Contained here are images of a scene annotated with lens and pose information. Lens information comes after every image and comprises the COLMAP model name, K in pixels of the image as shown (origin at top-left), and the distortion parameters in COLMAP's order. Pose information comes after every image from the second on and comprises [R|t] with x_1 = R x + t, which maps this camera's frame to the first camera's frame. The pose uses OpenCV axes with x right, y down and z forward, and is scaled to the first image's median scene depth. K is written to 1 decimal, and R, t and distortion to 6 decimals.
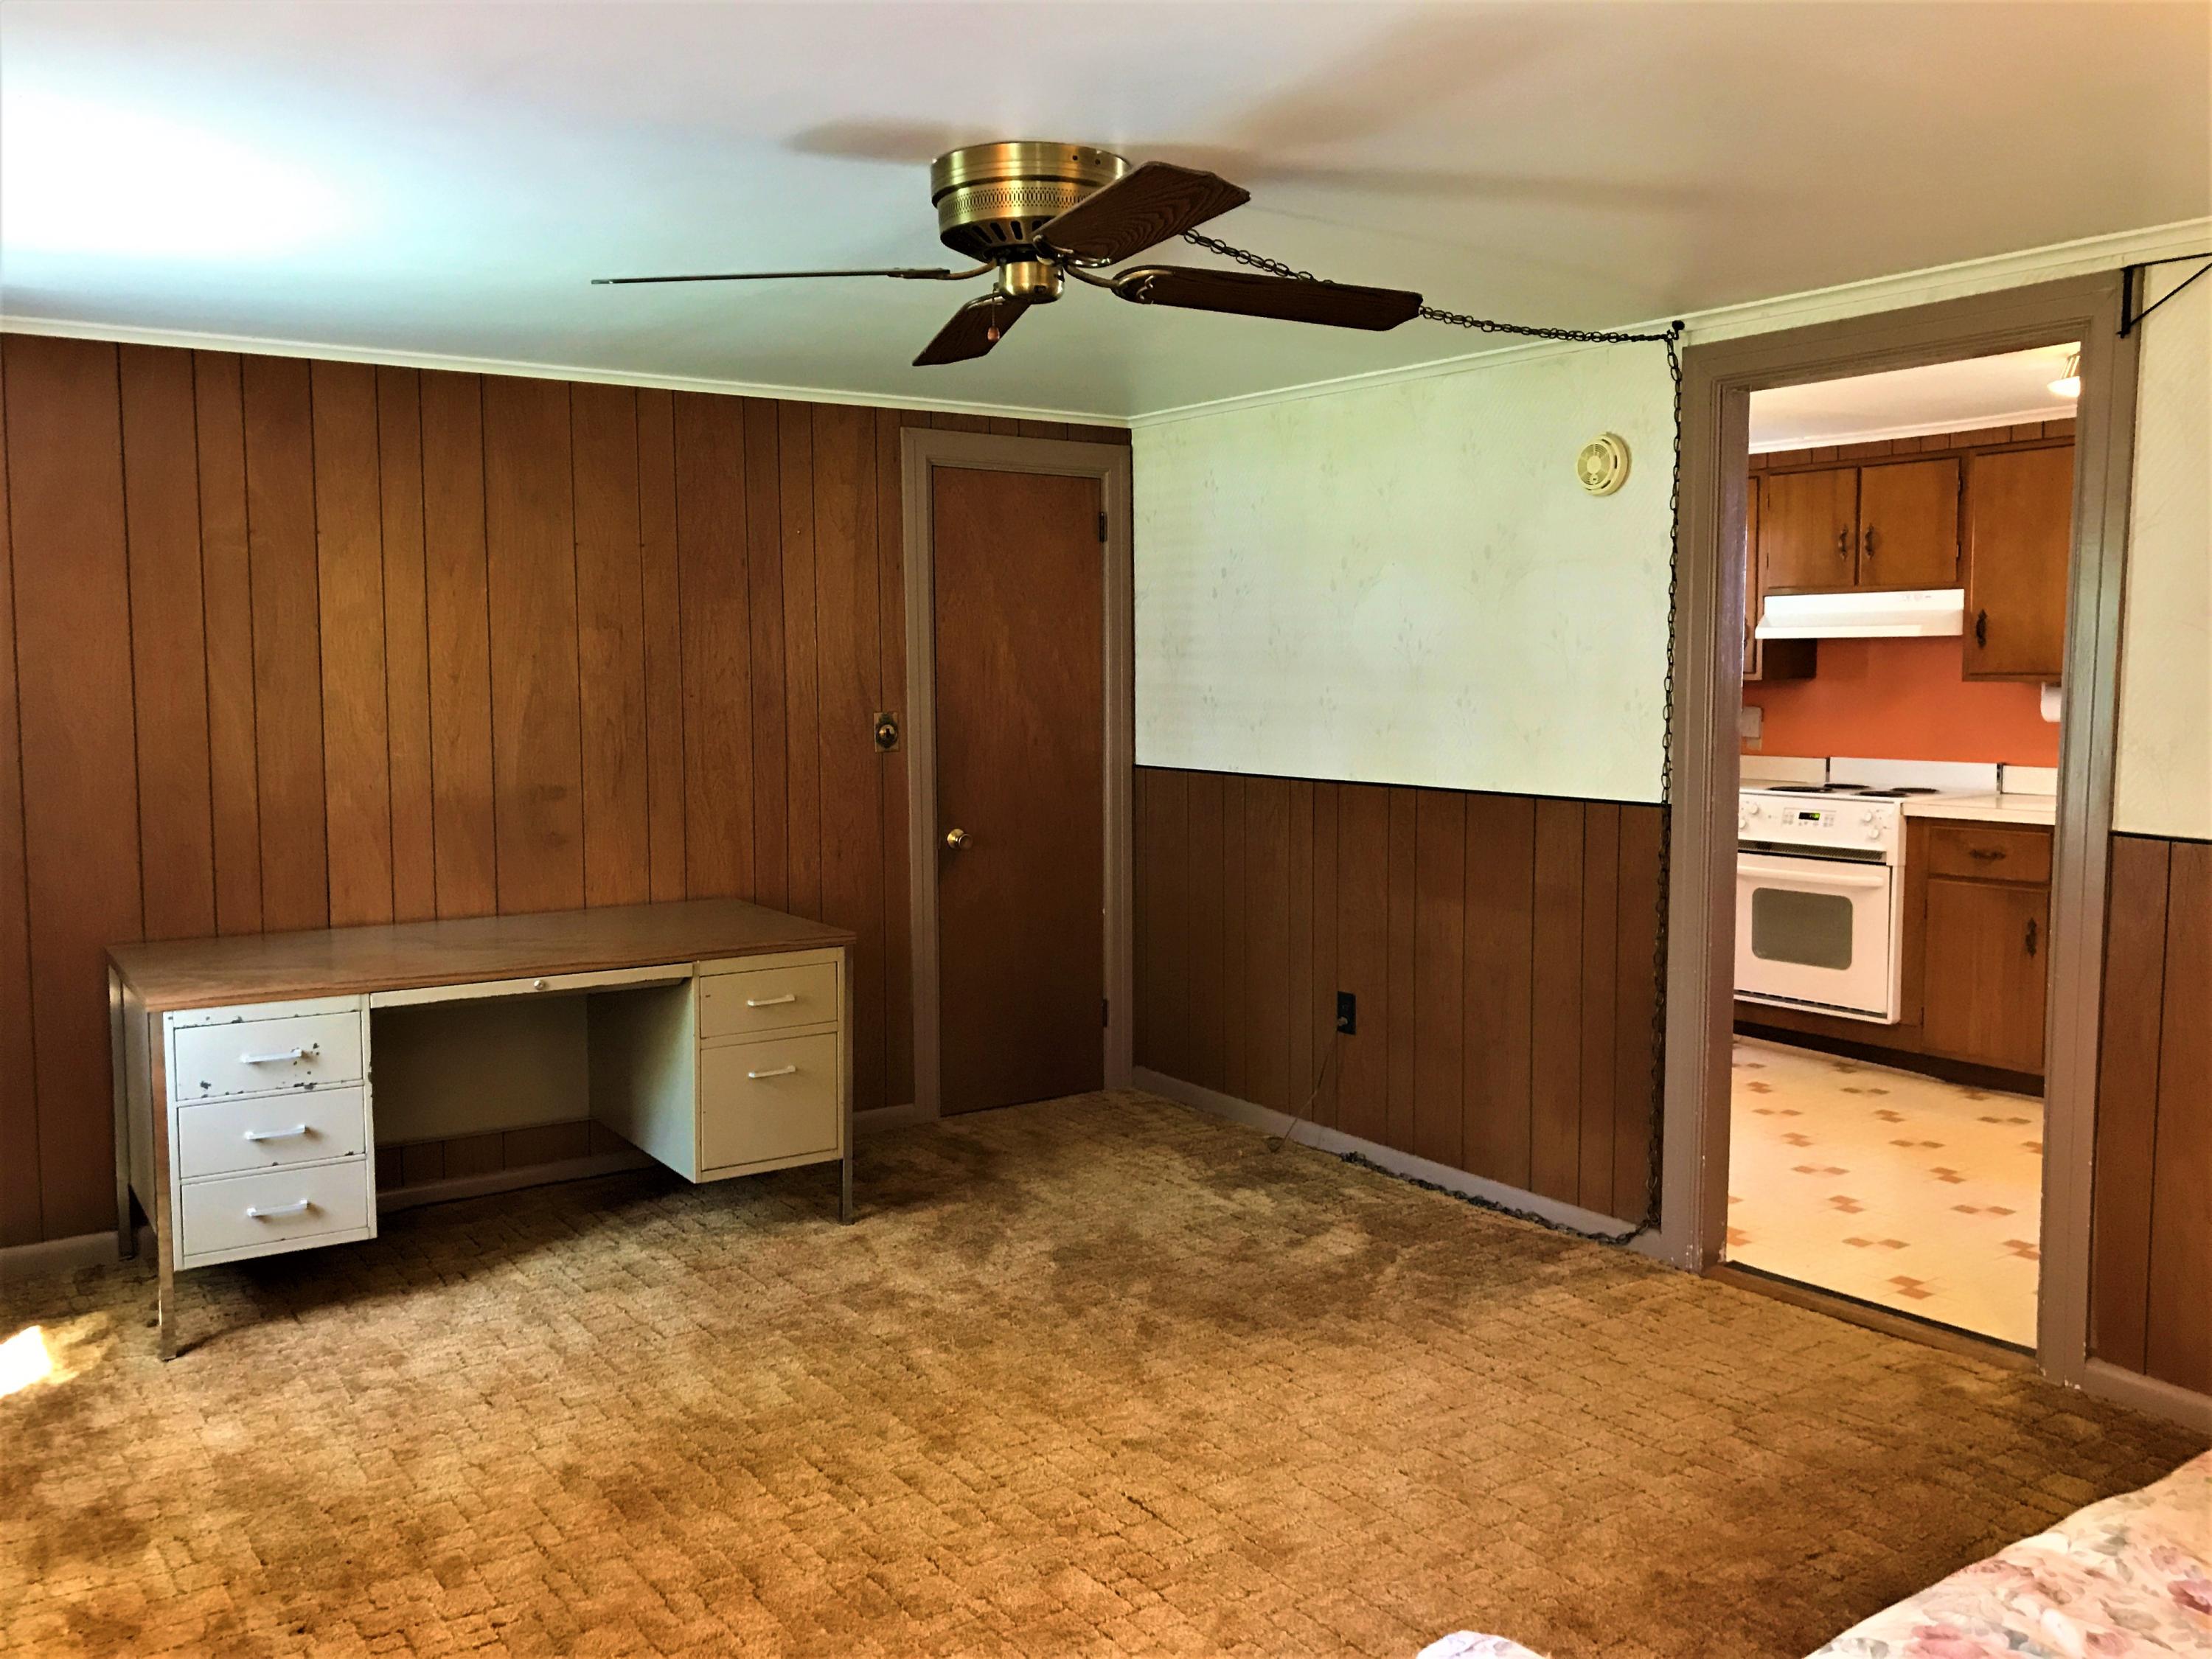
lens RADIAL K [[1824.2, 0, 1111.0], [0, 1824.2, 838.0], [0, 0, 1]] dist [0.050194, -0.049815]
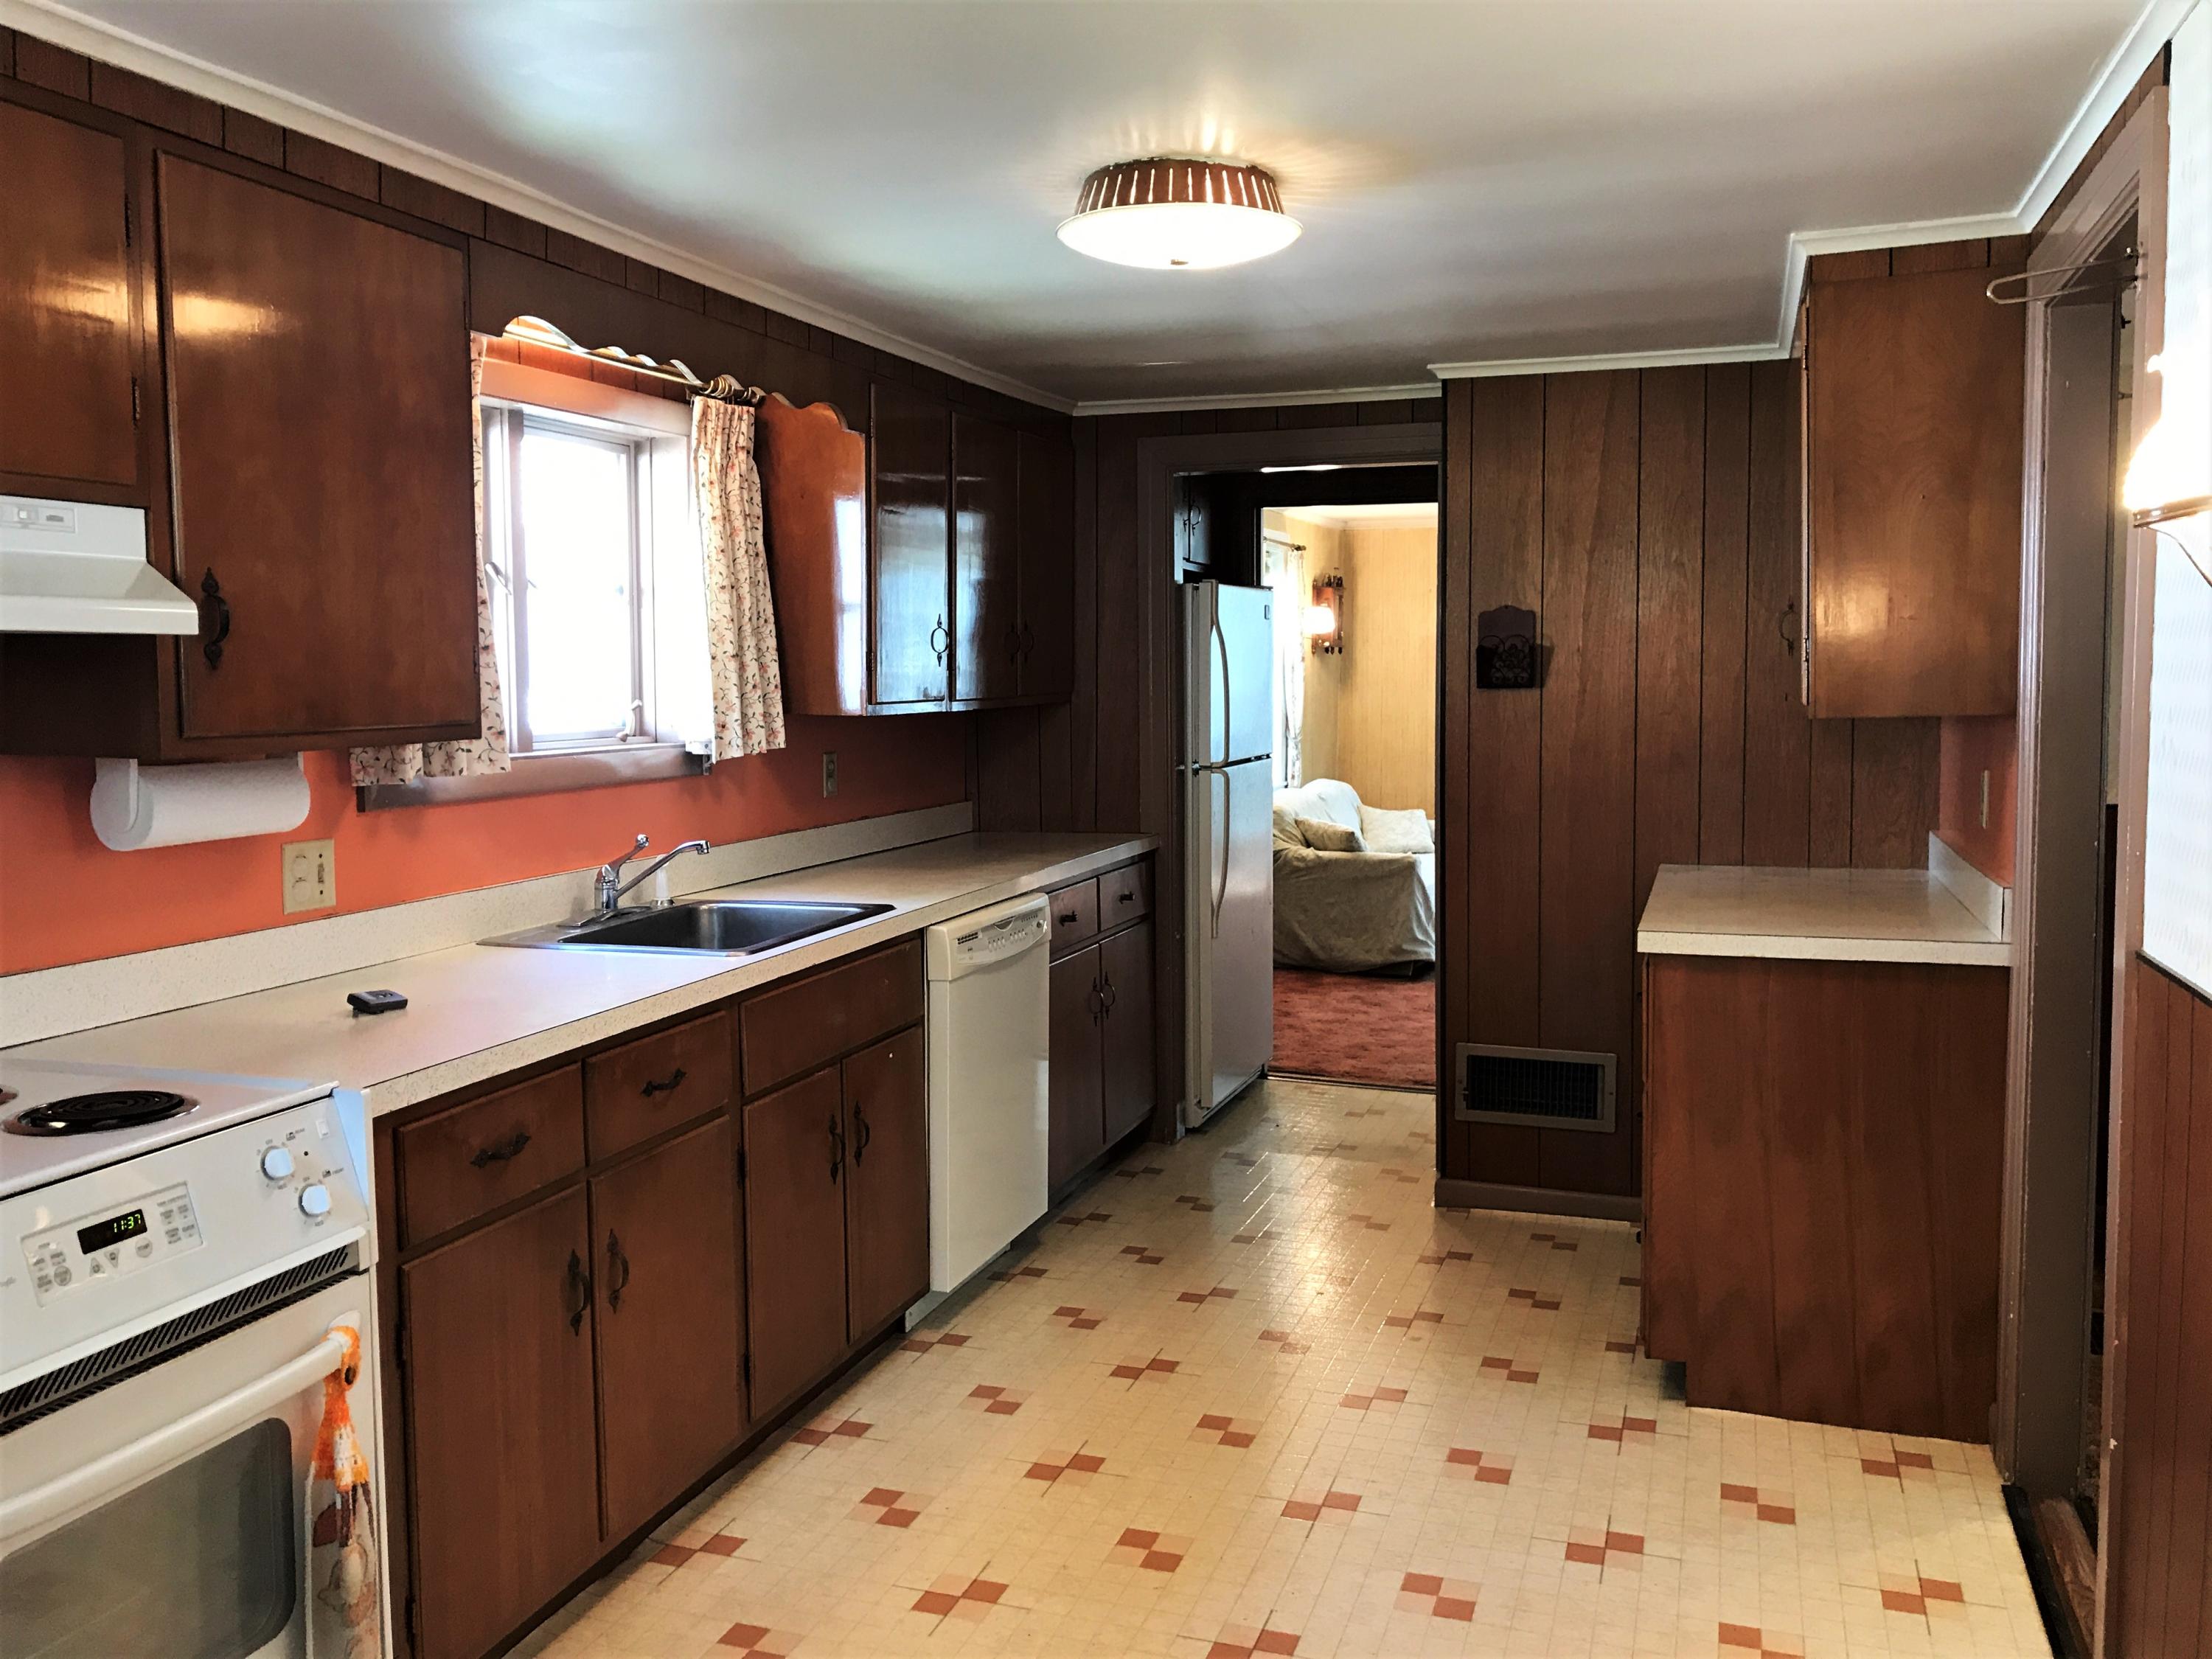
lens RADIAL K [[1824.2, 0, 1086.9], [0, 1824.2, 811.2], [0, 0, 1]] dist [0.050194, -0.049815]
pose [[-0.580900, -0.042874, 0.812845, 0.052952], [0.104235, 0.986472, 0.126524, -0.101483], [-0.807273, 0.158224, -0.568573, 1.053158]]
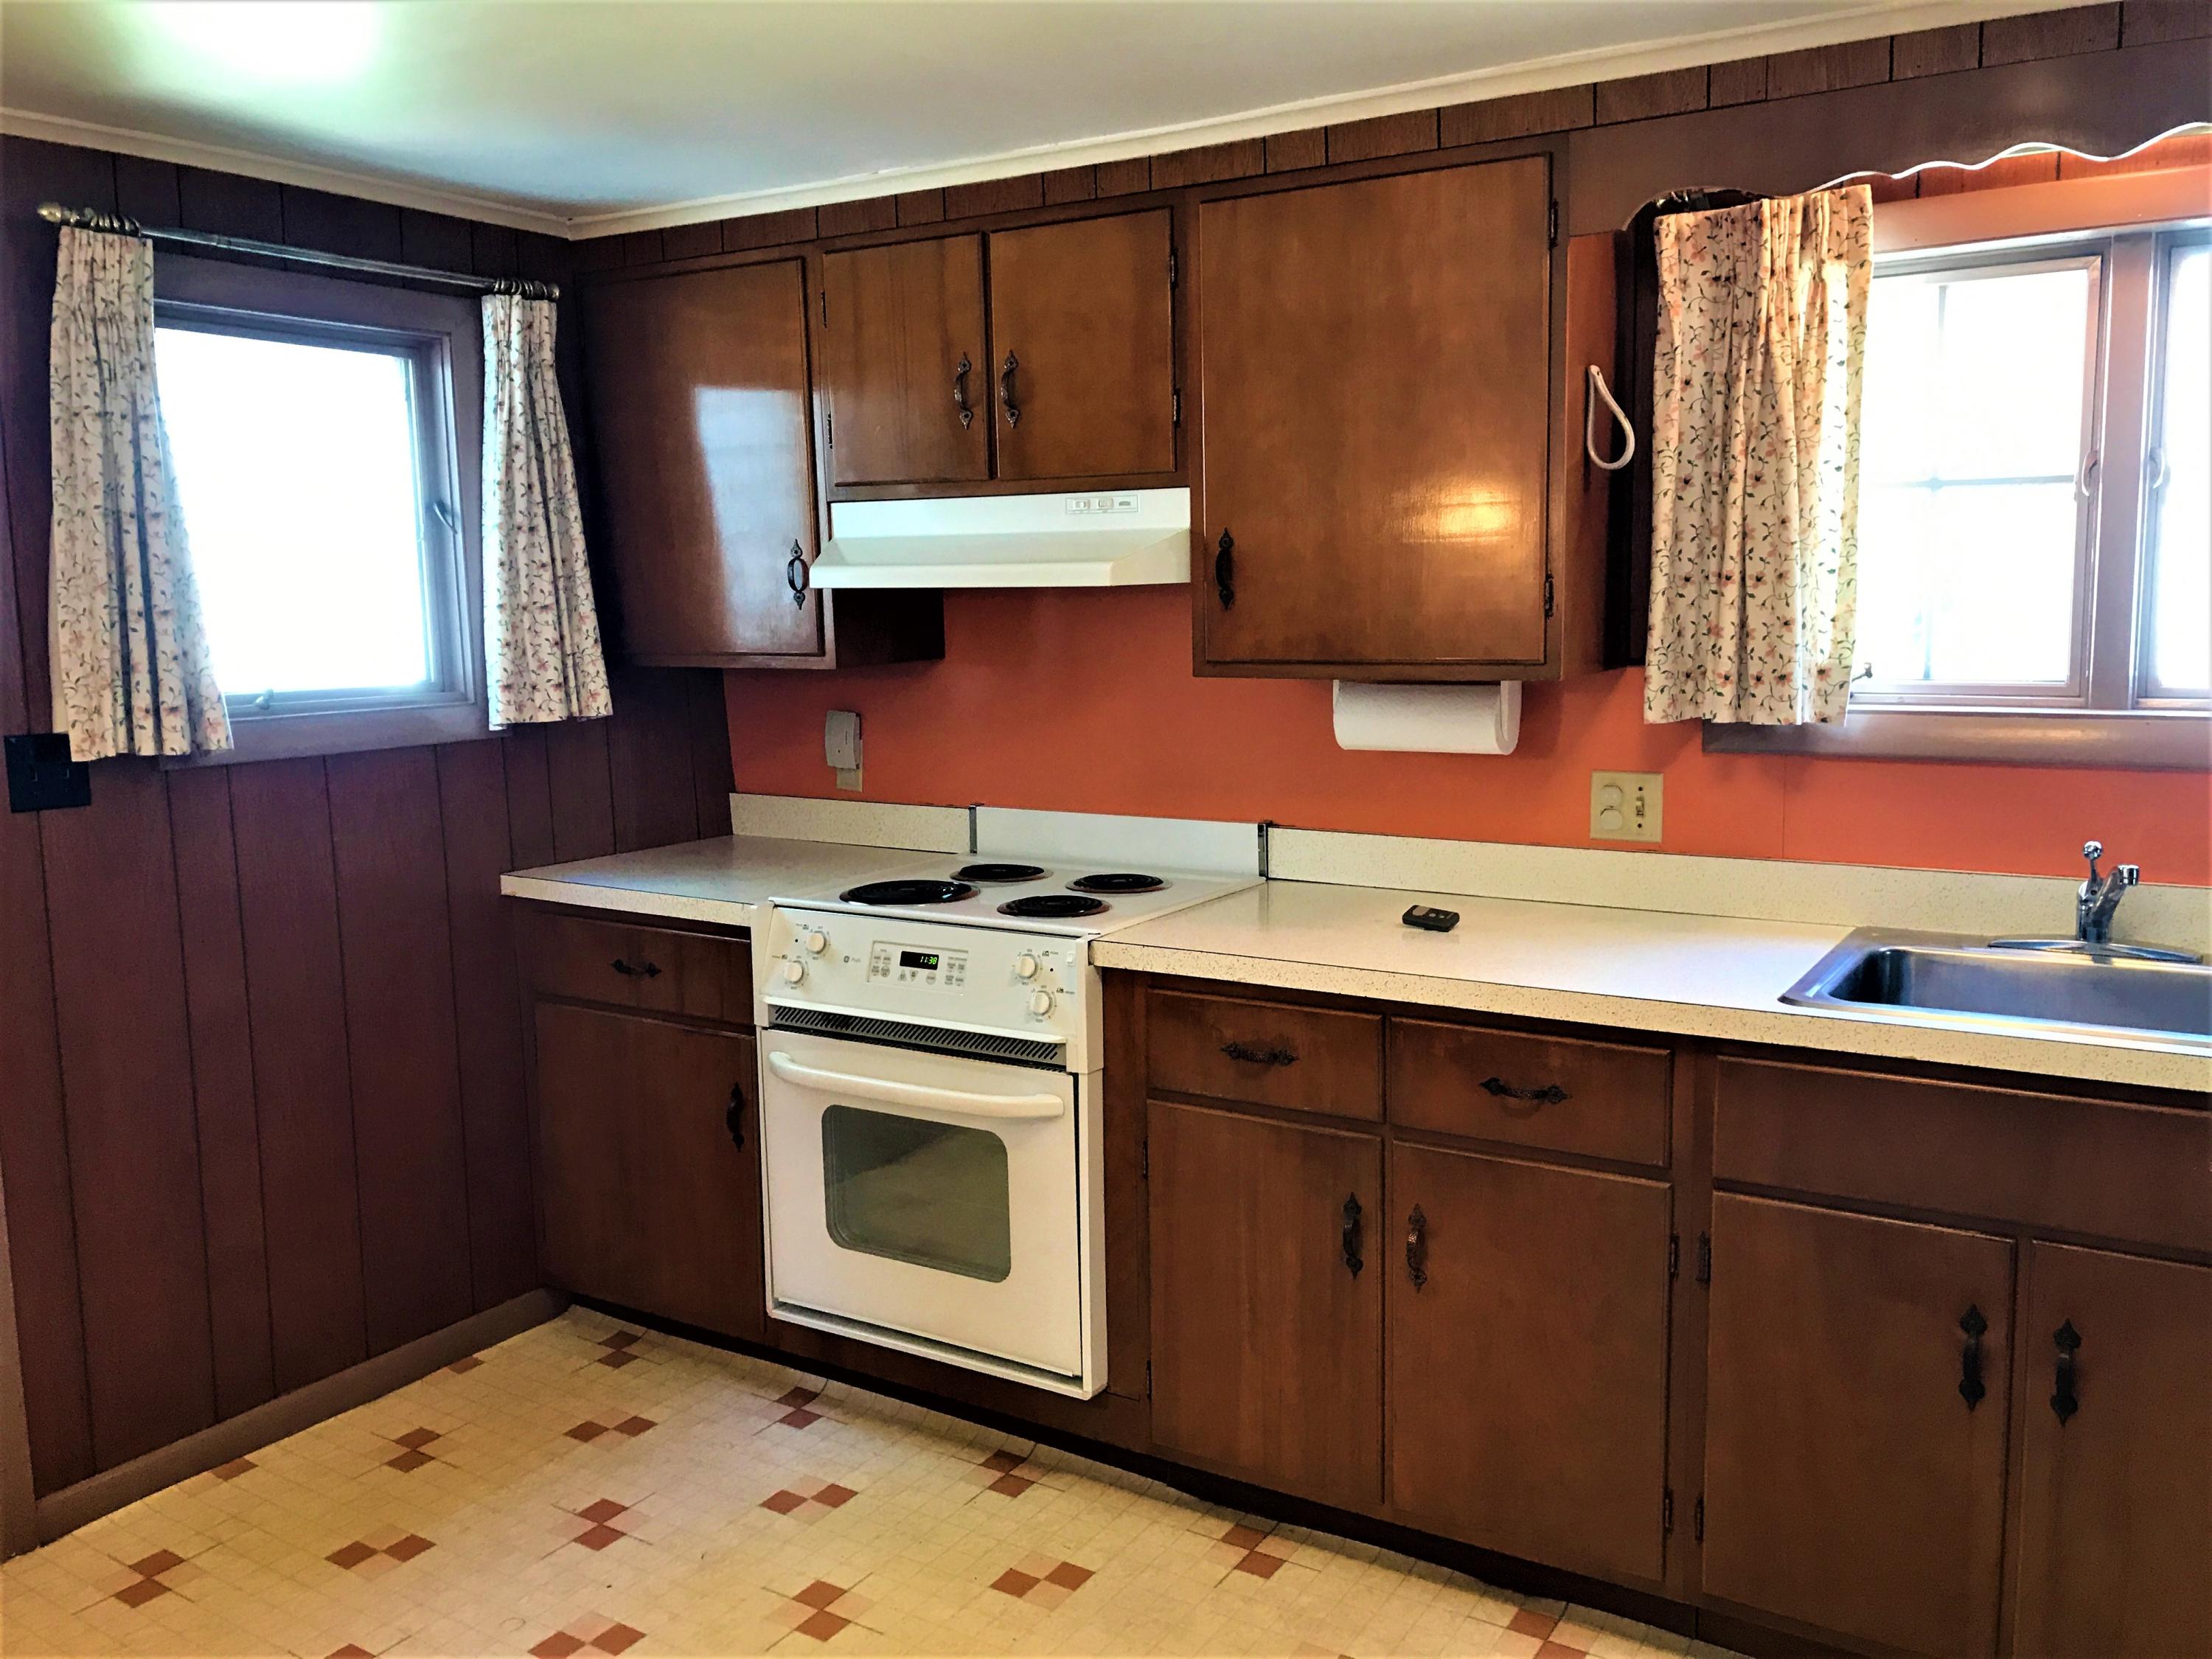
lens RADIAL K [[1824.2, 0, 1100.4], [0, 1824.2, 823.4], [0, 0, 1]] dist [0.050194, -0.049815]
pose [[0.926034, -0.051116, 0.373963, 0.253053], [0.041852, 0.998583, 0.032857, -0.062393], [-0.375112, -0.014775, 0.926862, 0.552598]]
